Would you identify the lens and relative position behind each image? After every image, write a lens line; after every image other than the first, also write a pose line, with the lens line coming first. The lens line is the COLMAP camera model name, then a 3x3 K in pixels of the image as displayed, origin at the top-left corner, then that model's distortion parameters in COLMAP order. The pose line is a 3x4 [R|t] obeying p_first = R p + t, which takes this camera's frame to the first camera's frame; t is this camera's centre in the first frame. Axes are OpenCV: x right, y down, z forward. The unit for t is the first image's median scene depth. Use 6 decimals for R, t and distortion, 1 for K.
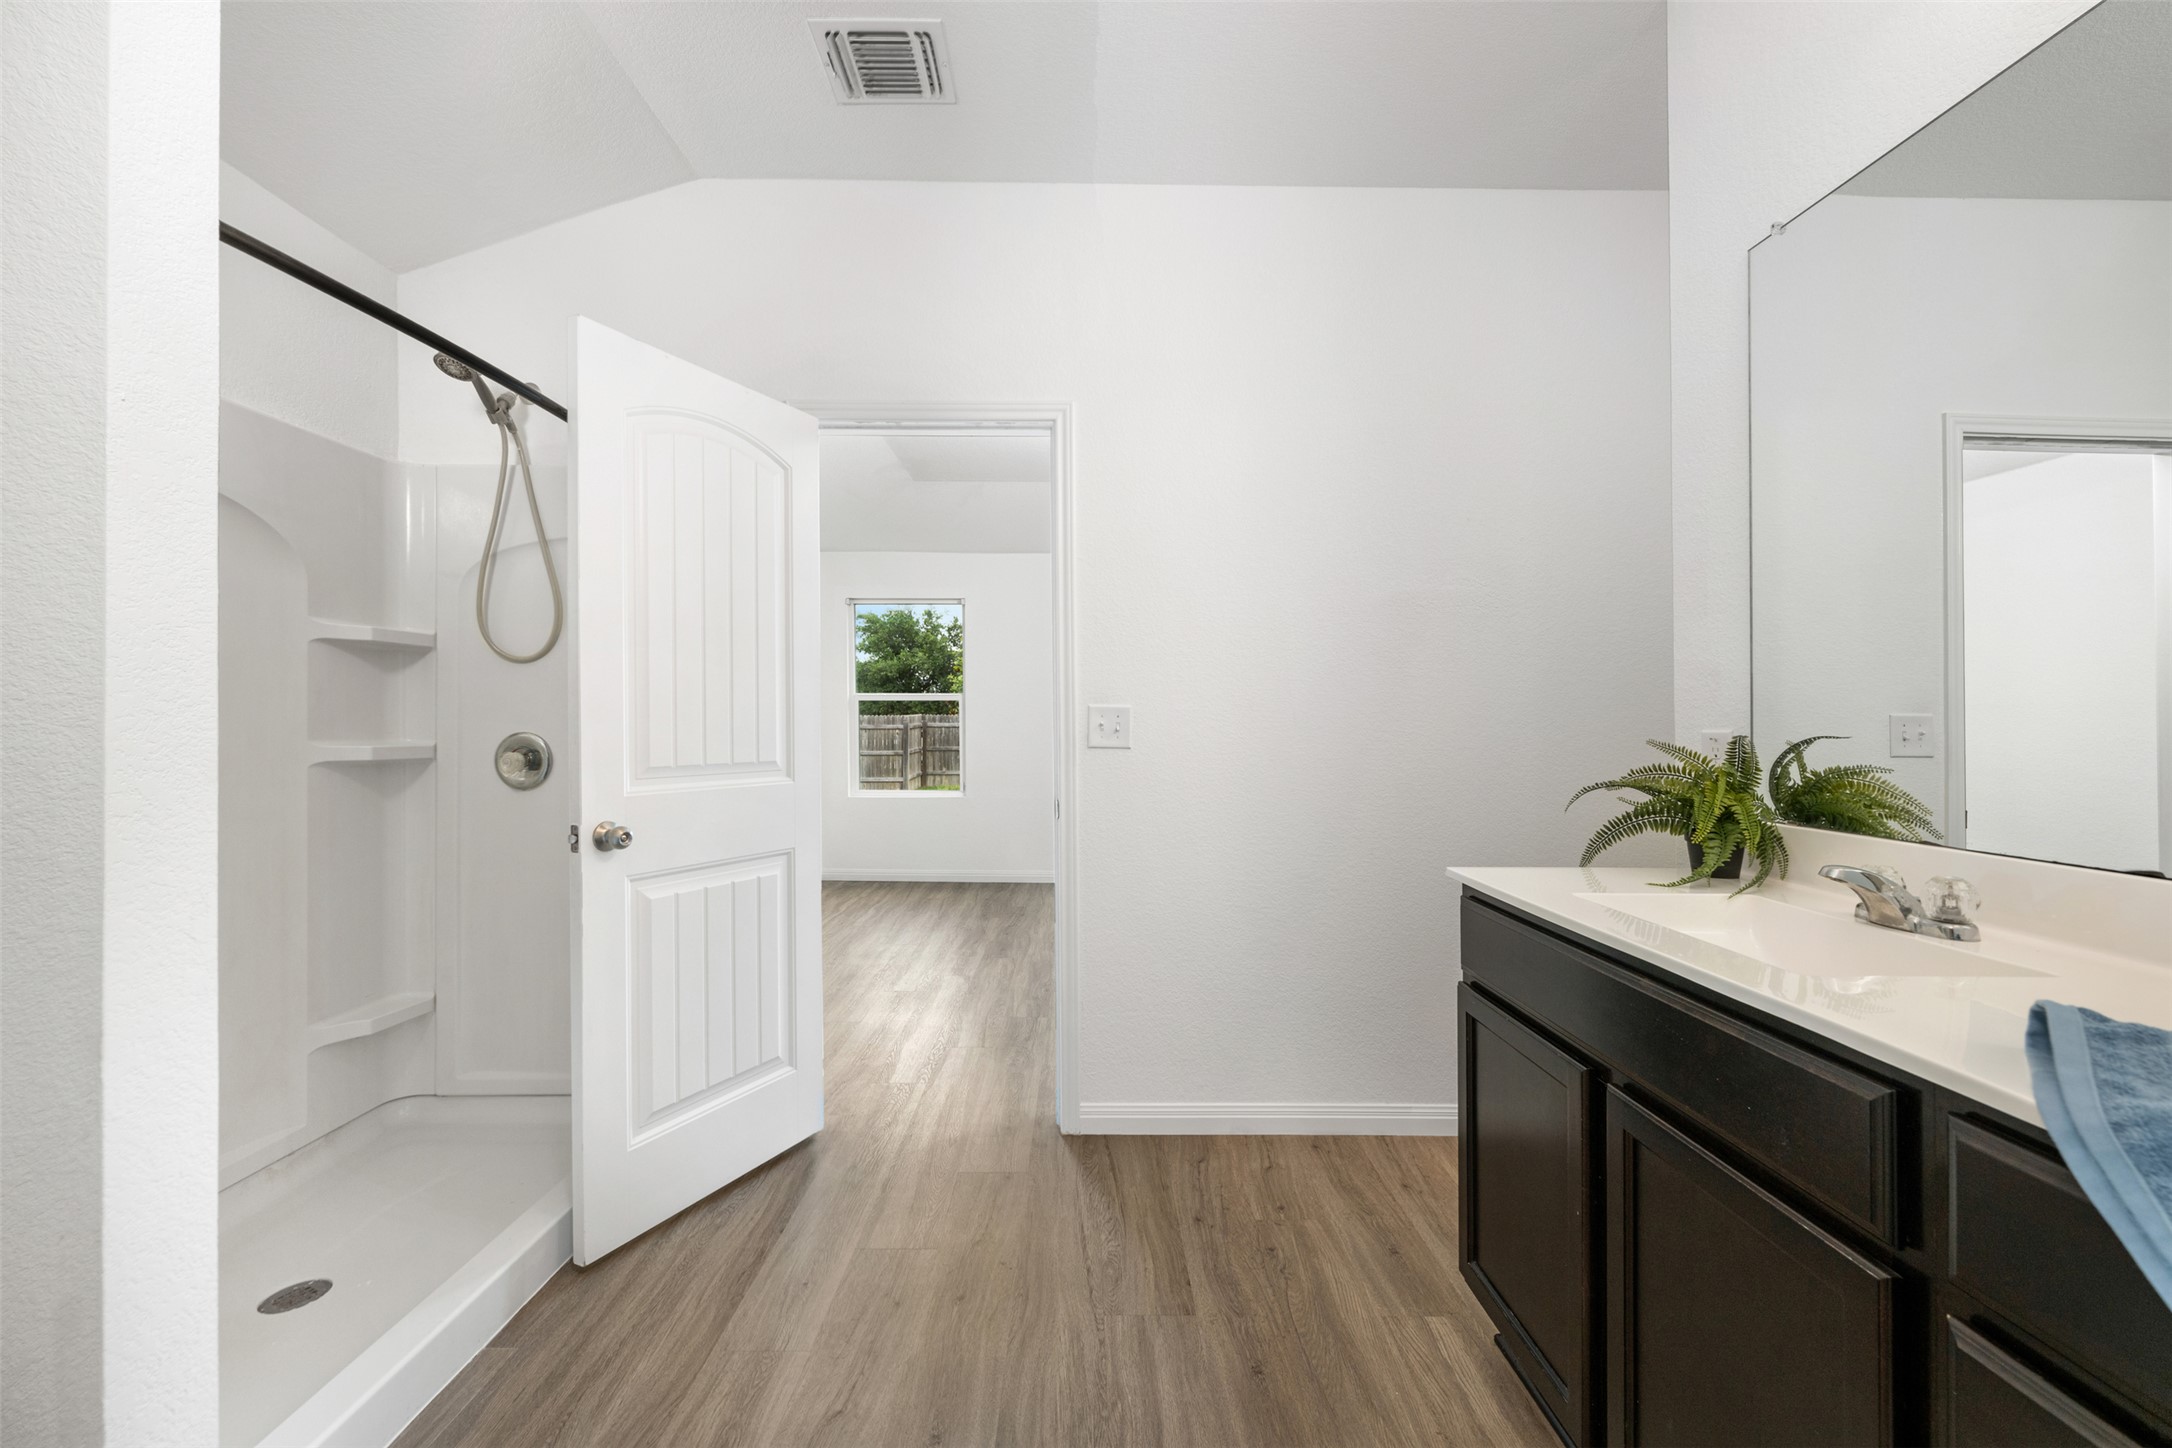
lens RADIAL K [[859.7, 0, 1096.4], [0, 859.7, 710.0], [0, 0, 1]] dist [-0.000979, -0.000120]
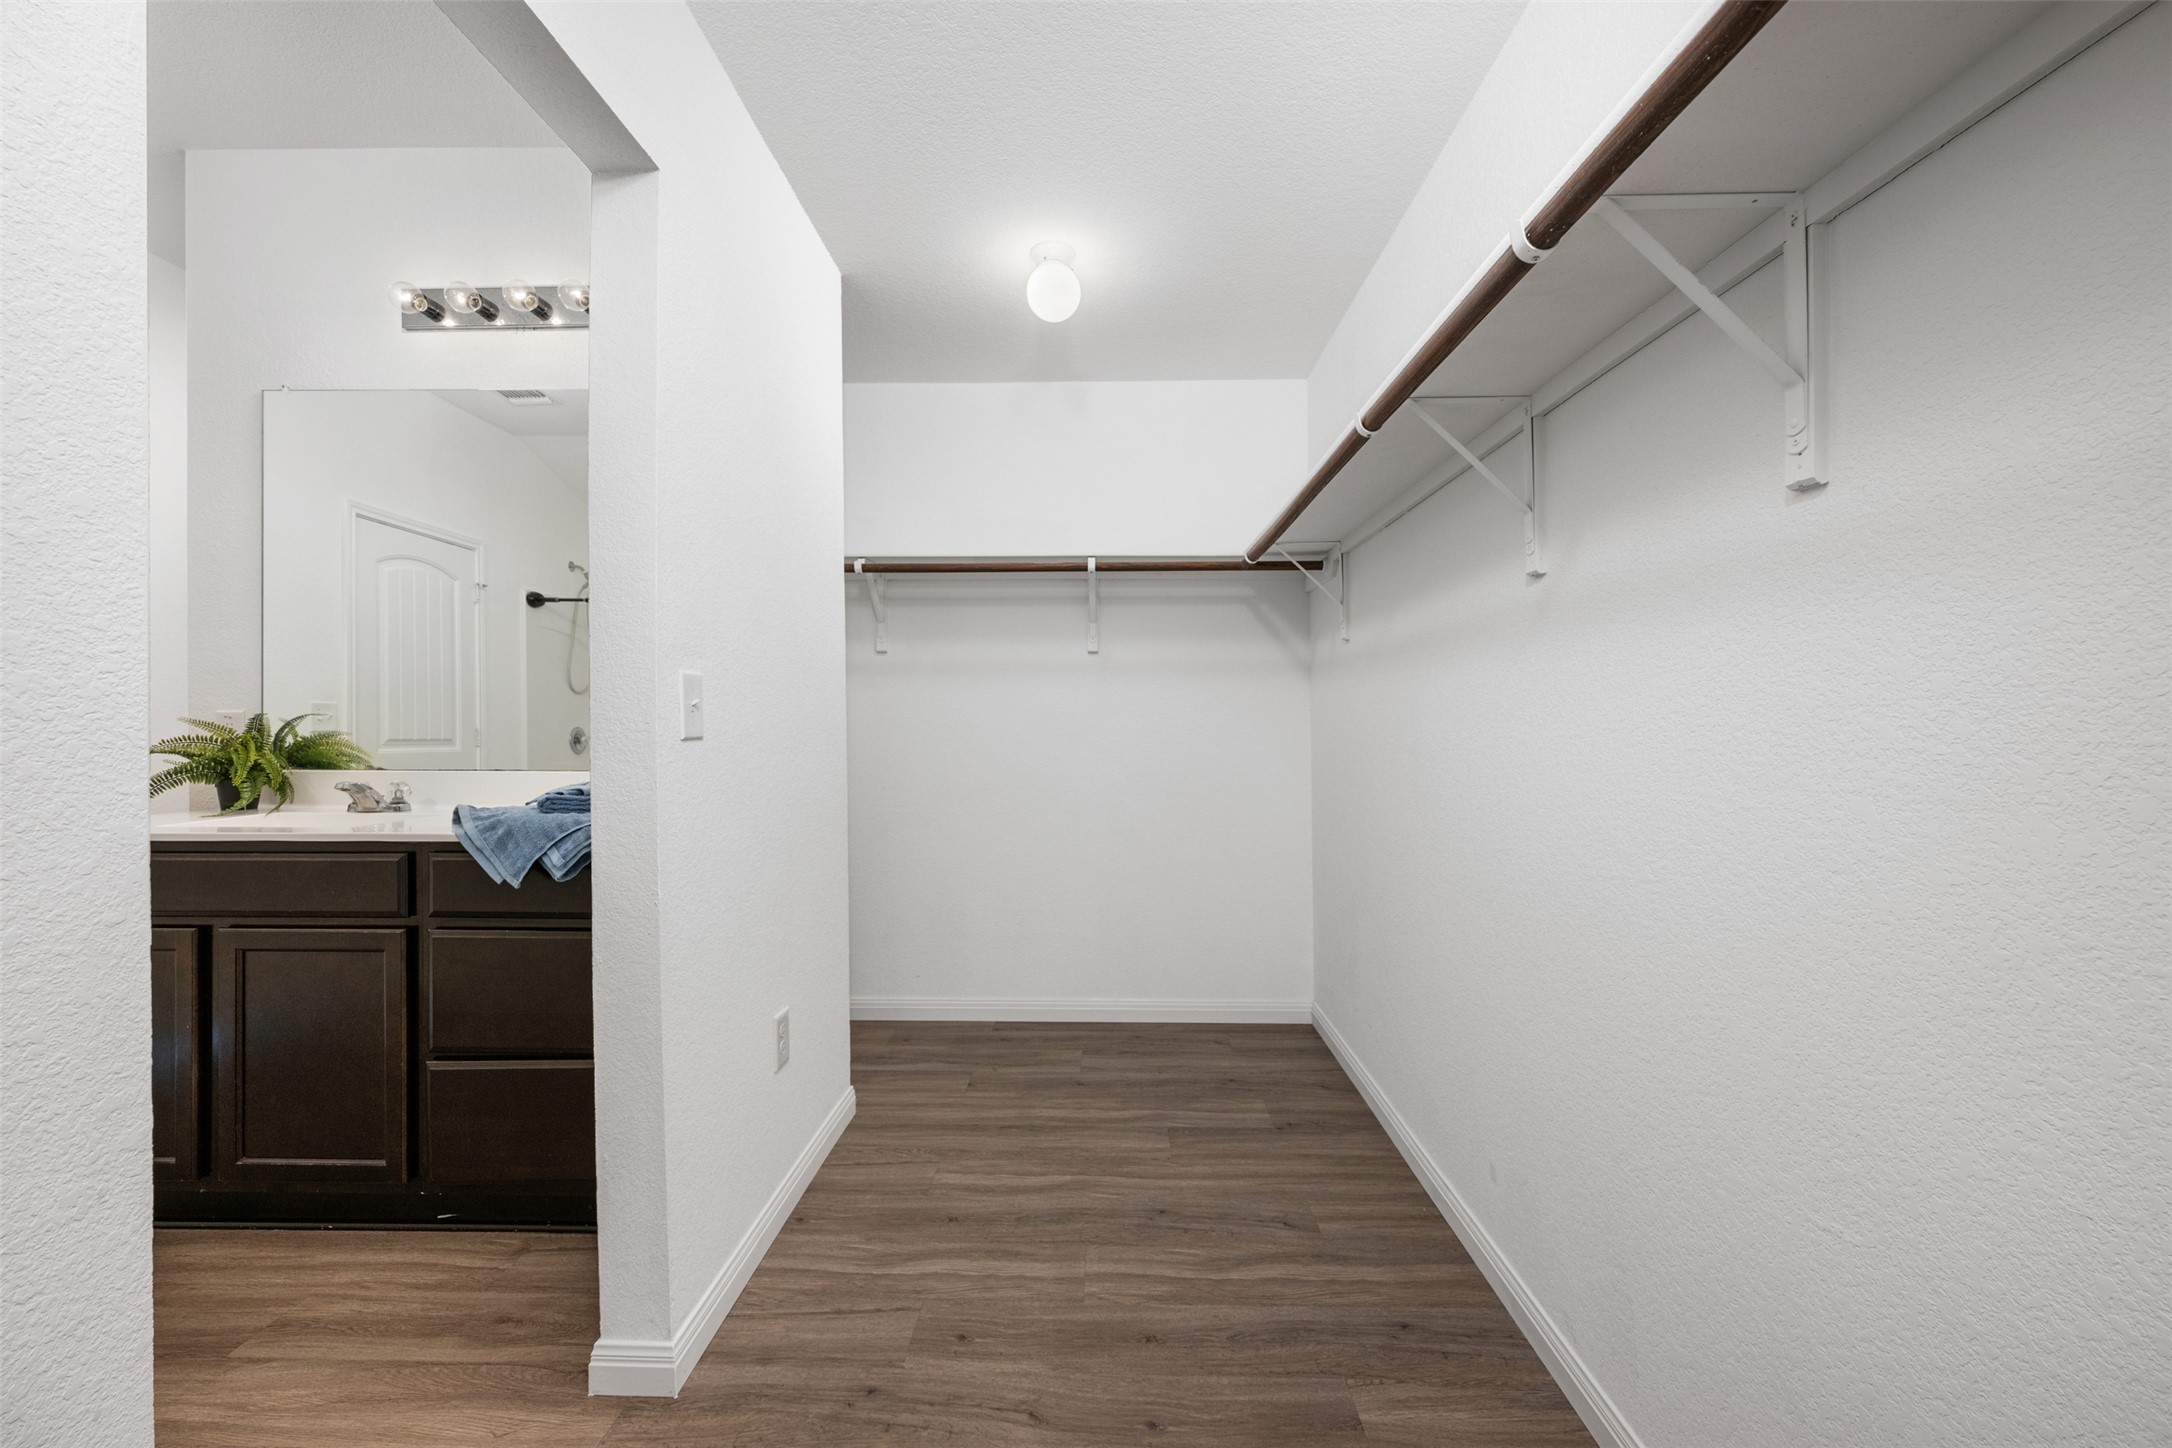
lens RADIAL K [[859.7, 0, 1087.8], [0, 859.7, 712.6], [0, 0, 1]] dist [-0.000979, -0.000120]
pose [[0.021327, 0.001406, 0.999772, -0.725266], [-0.015215, 0.999884, -0.001081, 0.007852], [-0.999657, -0.015189, 0.021346, -0.482101]]
